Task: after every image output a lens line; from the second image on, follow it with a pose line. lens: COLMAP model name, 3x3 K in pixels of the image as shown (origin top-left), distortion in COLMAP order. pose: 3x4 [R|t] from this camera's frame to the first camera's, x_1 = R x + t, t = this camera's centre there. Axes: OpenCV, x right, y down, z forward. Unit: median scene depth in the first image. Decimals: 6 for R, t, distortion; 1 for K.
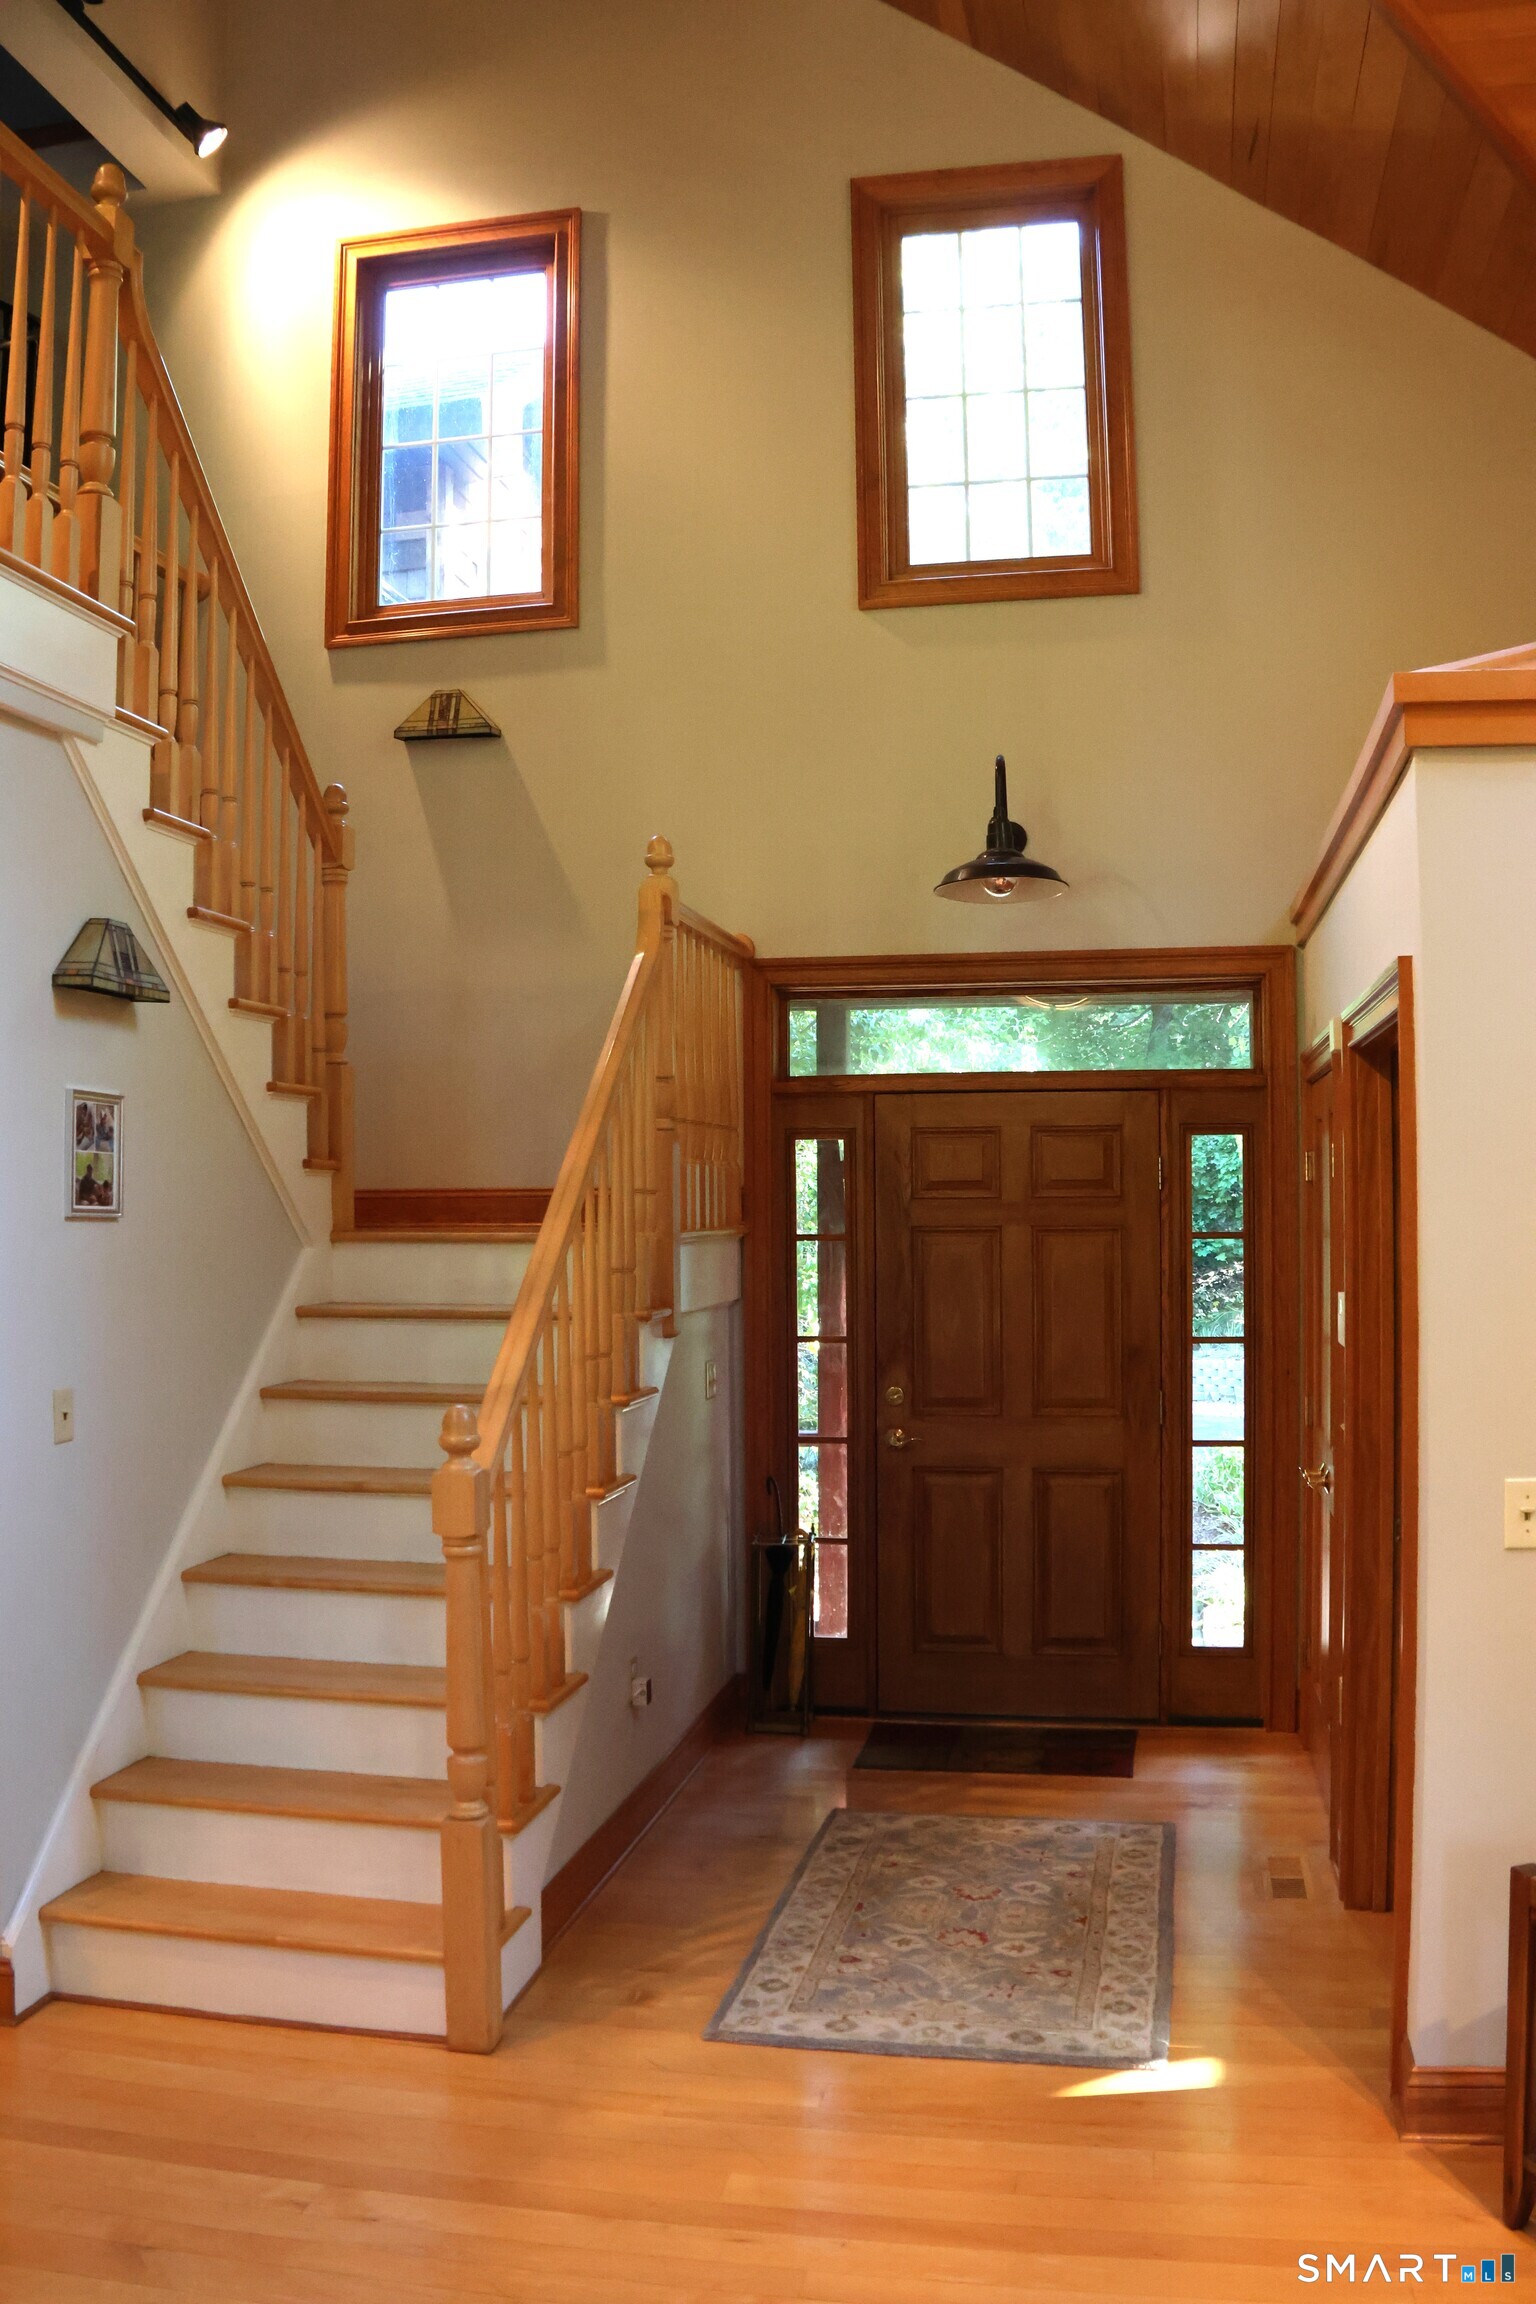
lens RADIAL K [[1967.2, 0, 770.0], [0, 1967.2, 1155.2], [0, 0, 1]] dist [-0.209447, 0.119400]
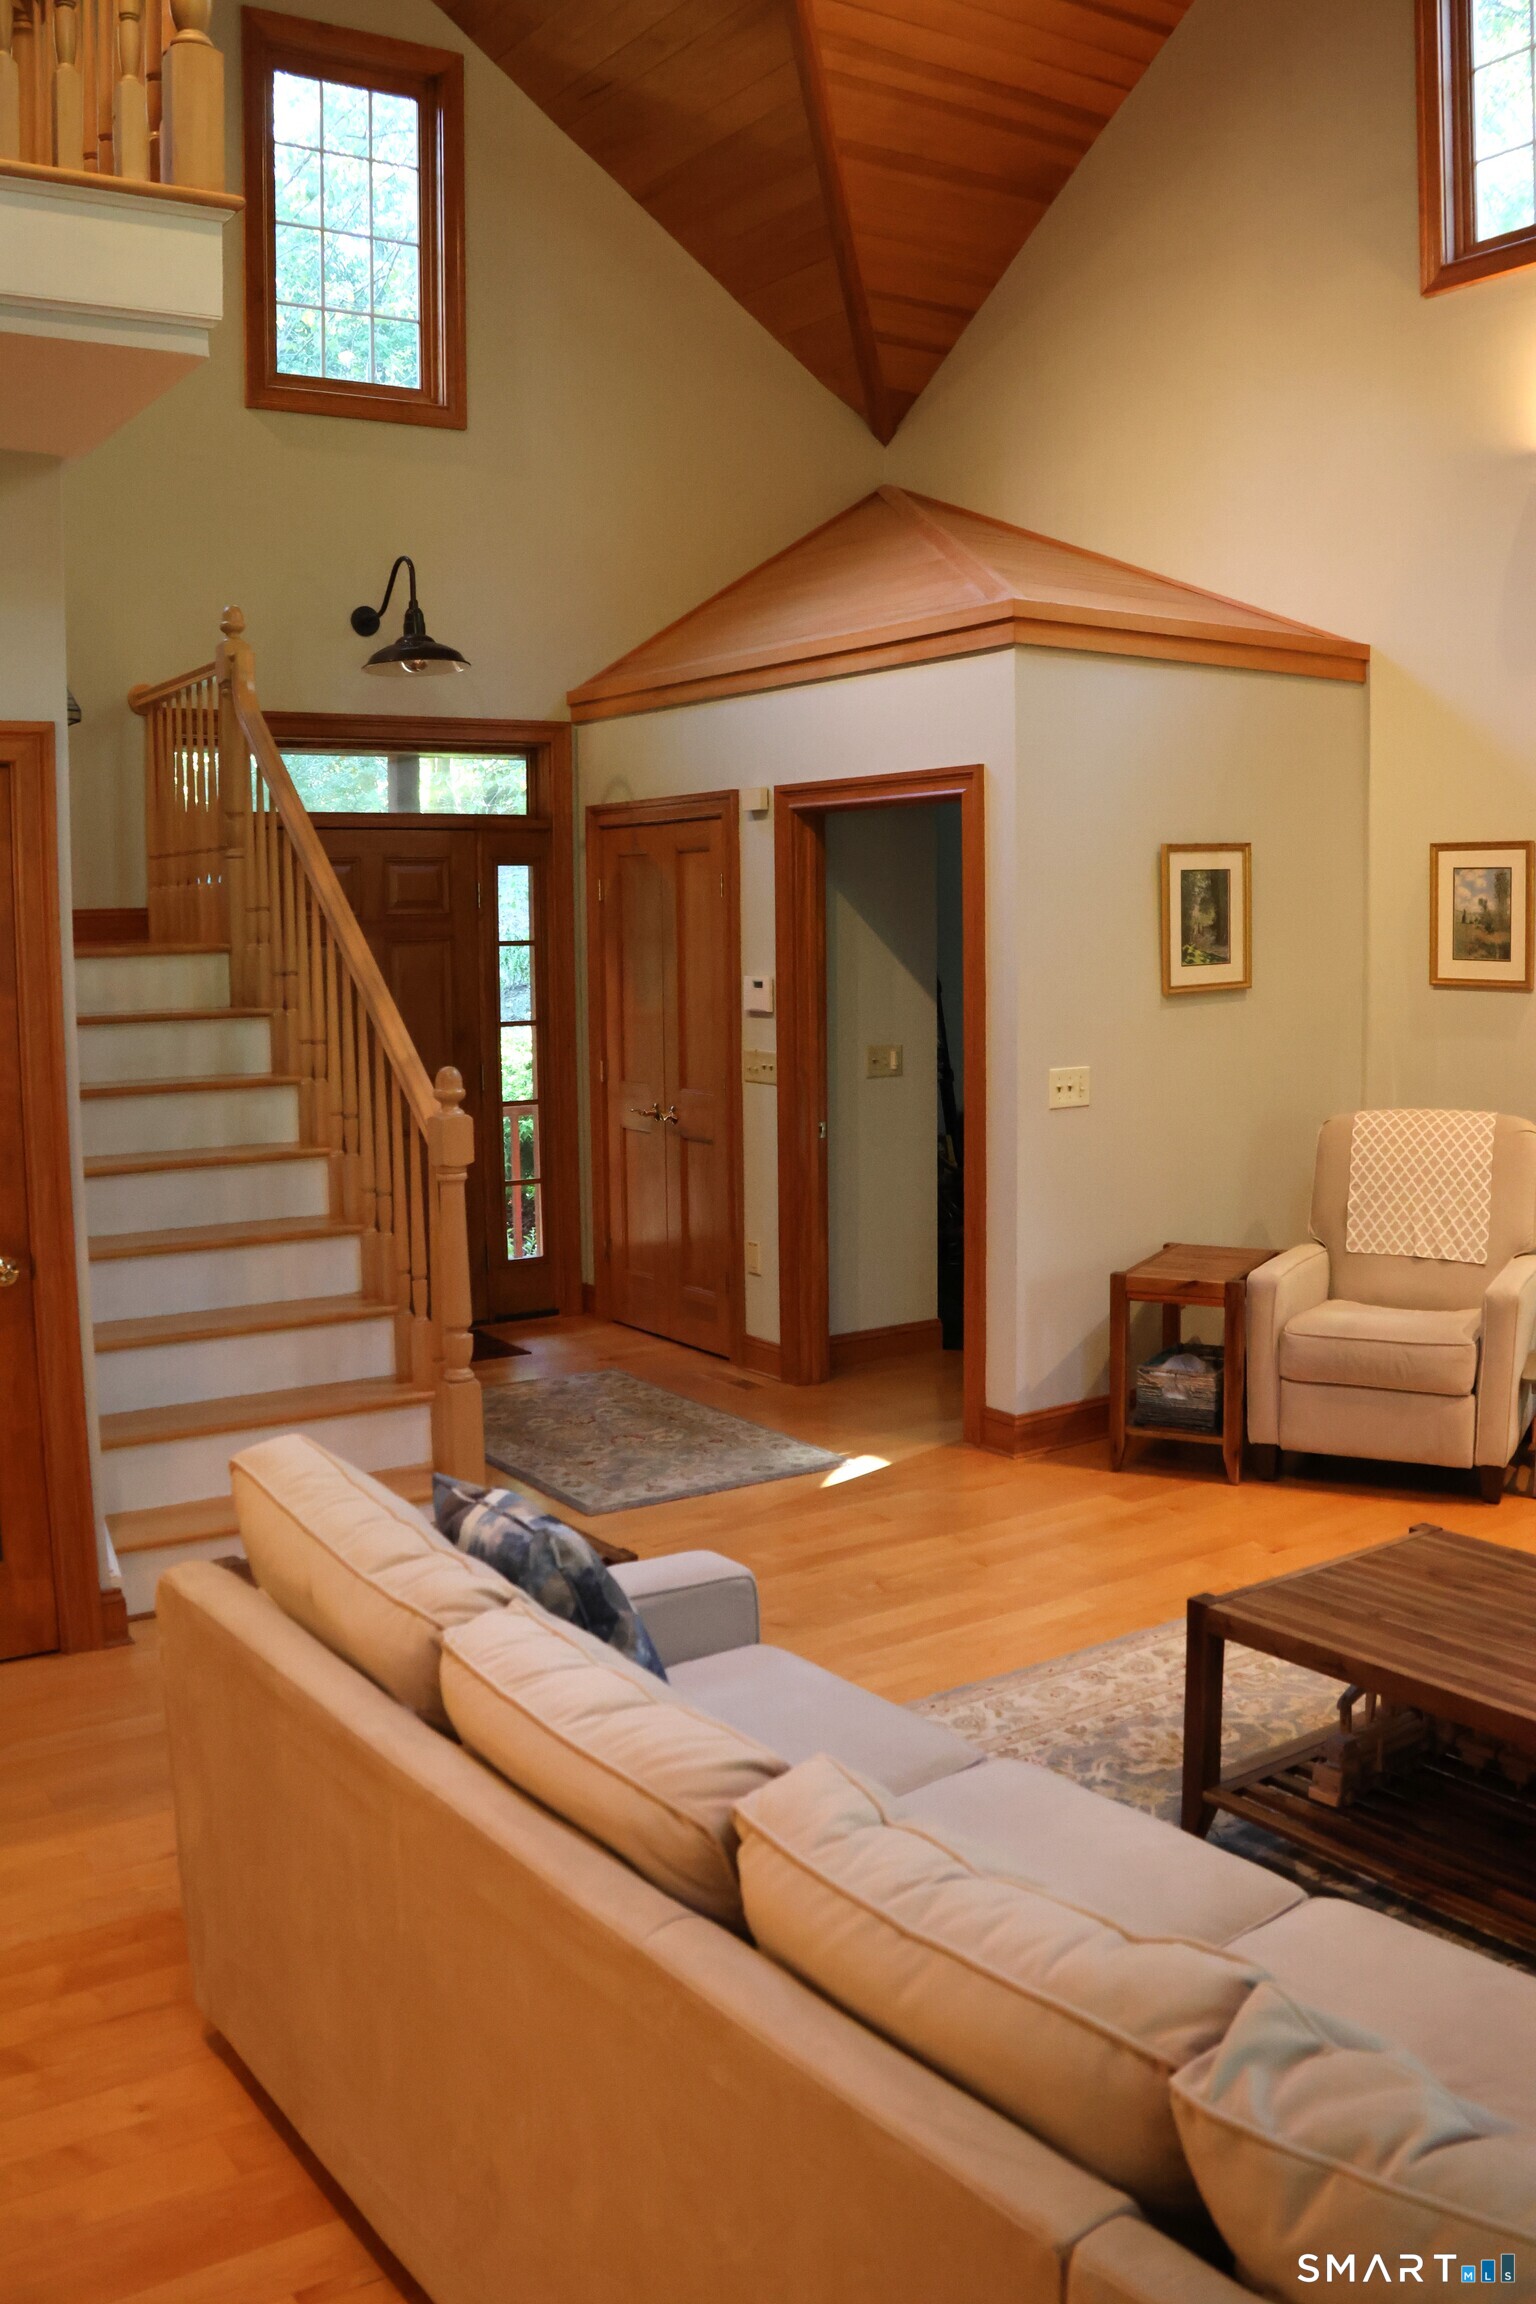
lens RADIAL K [[1967.2, 0, 780.7], [0, 1967.2, 1167.5], [0, 0, 1]] dist [-0.209447, 0.119400]
pose [[0.702258, -0.092045, 0.705947, -0.658513], [-0.009726, 0.990274, 0.138792, 0.007337], [-0.711856, -0.104333, 0.694532, -0.055124]]
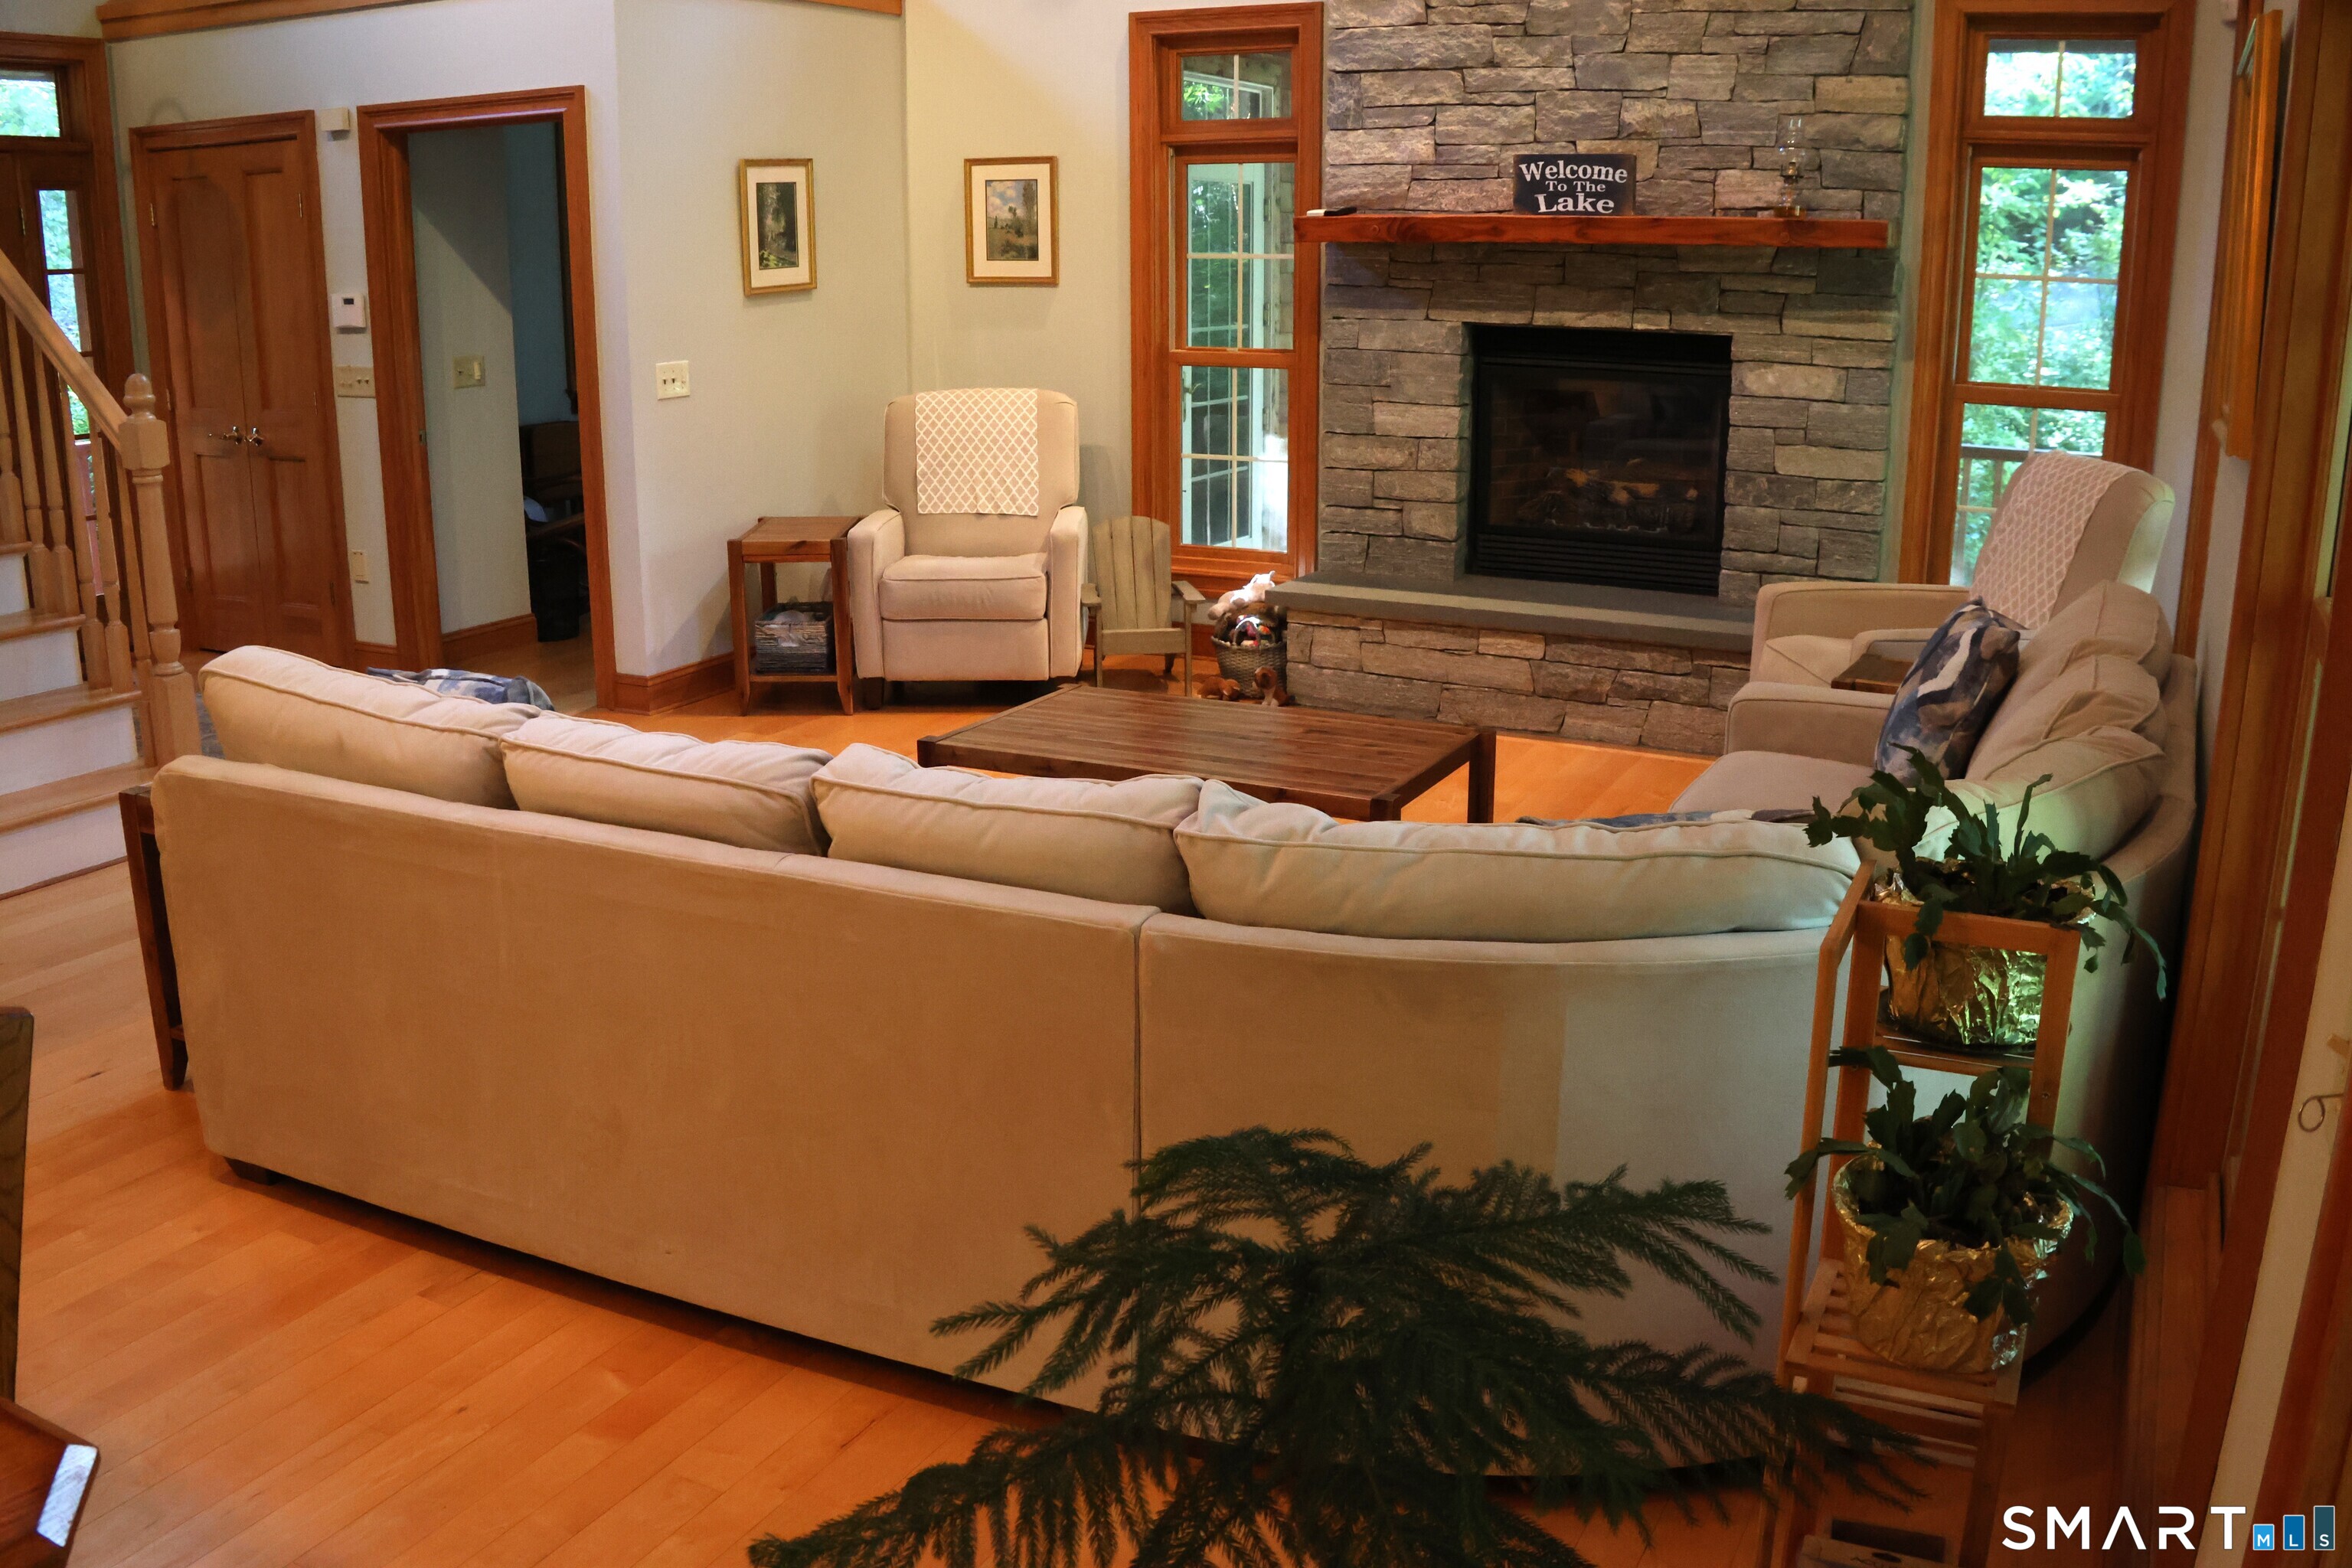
lens RADIAL K [[2008.1, 0, 1177.1], [0, 2008.1, 790.4], [0, 0, 1]] dist [-0.209447, 0.119400]
pose [[0.282459, -0.248228, 0.926606, -0.874384], [-0.026433, 0.963560, 0.266185, 0.025635], [-0.958915, -0.099679, 0.265605, -0.056421]]
